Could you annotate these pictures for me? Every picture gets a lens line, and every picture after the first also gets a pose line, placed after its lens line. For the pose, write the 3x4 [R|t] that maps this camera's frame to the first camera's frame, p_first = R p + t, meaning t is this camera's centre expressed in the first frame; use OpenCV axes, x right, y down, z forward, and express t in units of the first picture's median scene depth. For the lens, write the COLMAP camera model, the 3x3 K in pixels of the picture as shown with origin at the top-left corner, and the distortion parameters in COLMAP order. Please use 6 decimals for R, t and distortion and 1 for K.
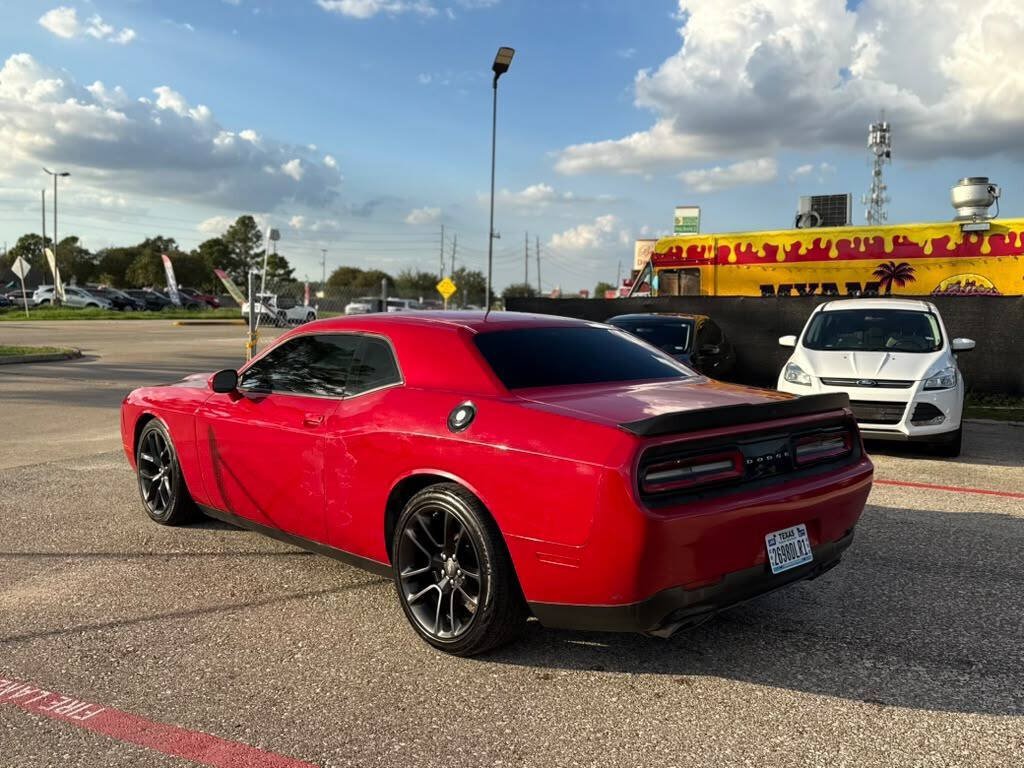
lens RADIAL K [[877.8, 0, 514.7], [0, 877.8, 394.2], [0, 0, 1]] dist [0.096093, -0.162590]
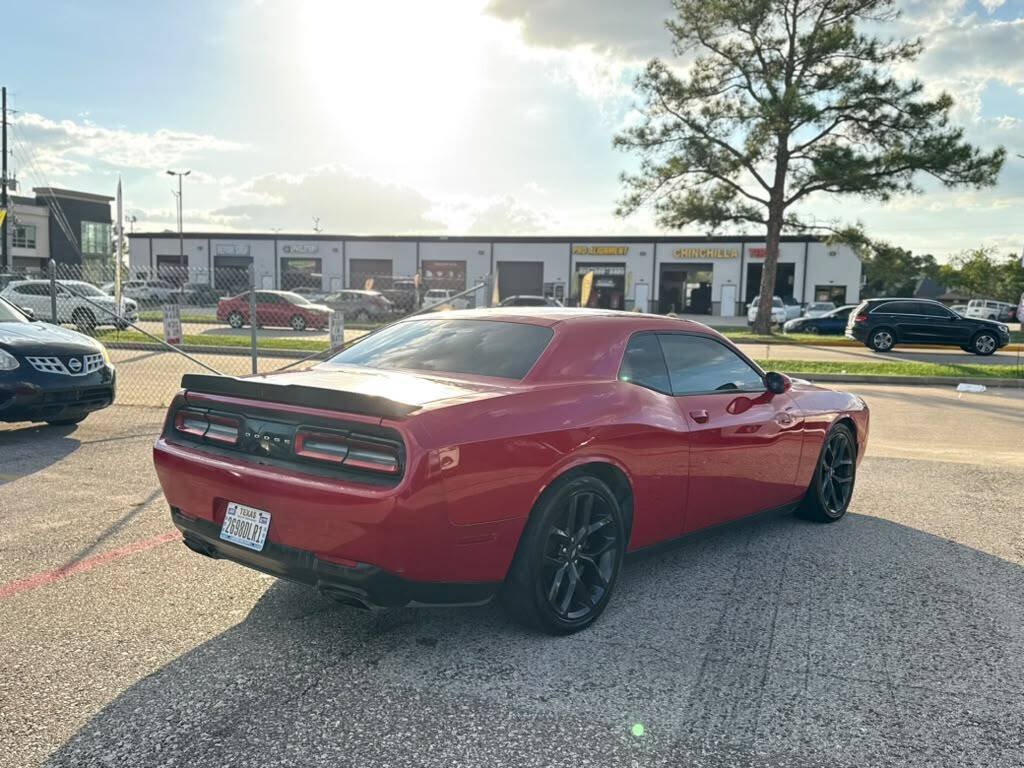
lens RADIAL K [[873.5, 0, 520.9], [0, 873.5, 393.7], [0, 0, 1]] dist [0.115179, -0.191585]
pose [[0.101526, 0.079156, -0.991679, 0.319658], [-0.115938, 0.990979, 0.067230, -0.019581], [0.988054, 0.108147, 0.109788, 0.283550]]
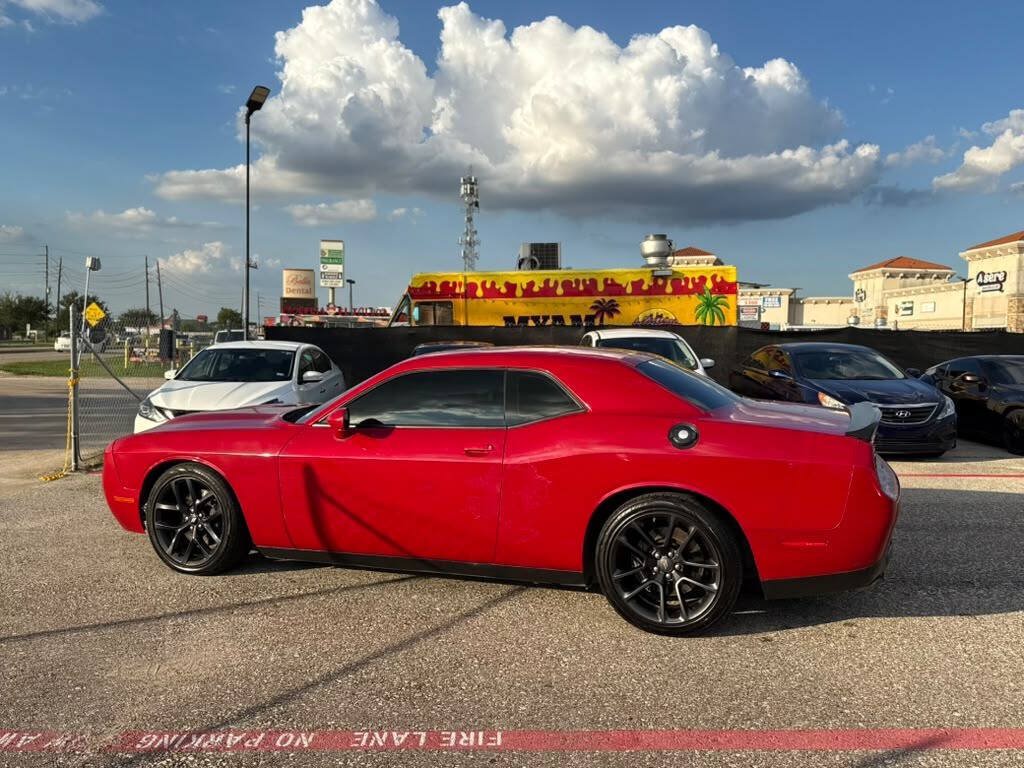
lens RADIAL K [[814.4, 0, 517.0], [0, 814.4, 388.6], [0, 0, 1]] dist [0.072711, -0.110083]
pose [[0.899477, -0.037704, 0.435339, -0.183400], [0.050331, 0.998579, -0.017505, -0.007825], [-0.434060, 0.037657, 0.900097, 0.020680]]
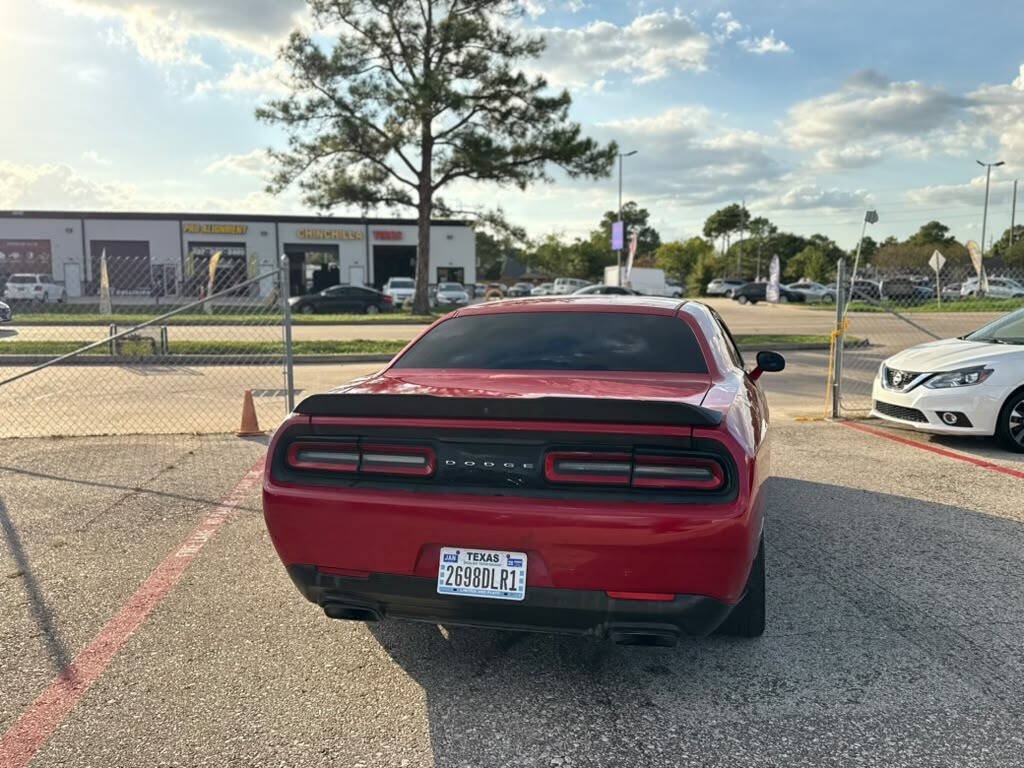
lens RADIAL K [[873.5, 0, 518.4], [0, 873.5, 393.2], [0, 0, 1]] dist [0.115179, -0.191585]
pose [[0.524443, 0.075000, -0.848136, 0.243185], [-0.068738, 0.996591, 0.045624, -0.008560], [0.848667, 0.034372, 0.527810, 0.140429]]
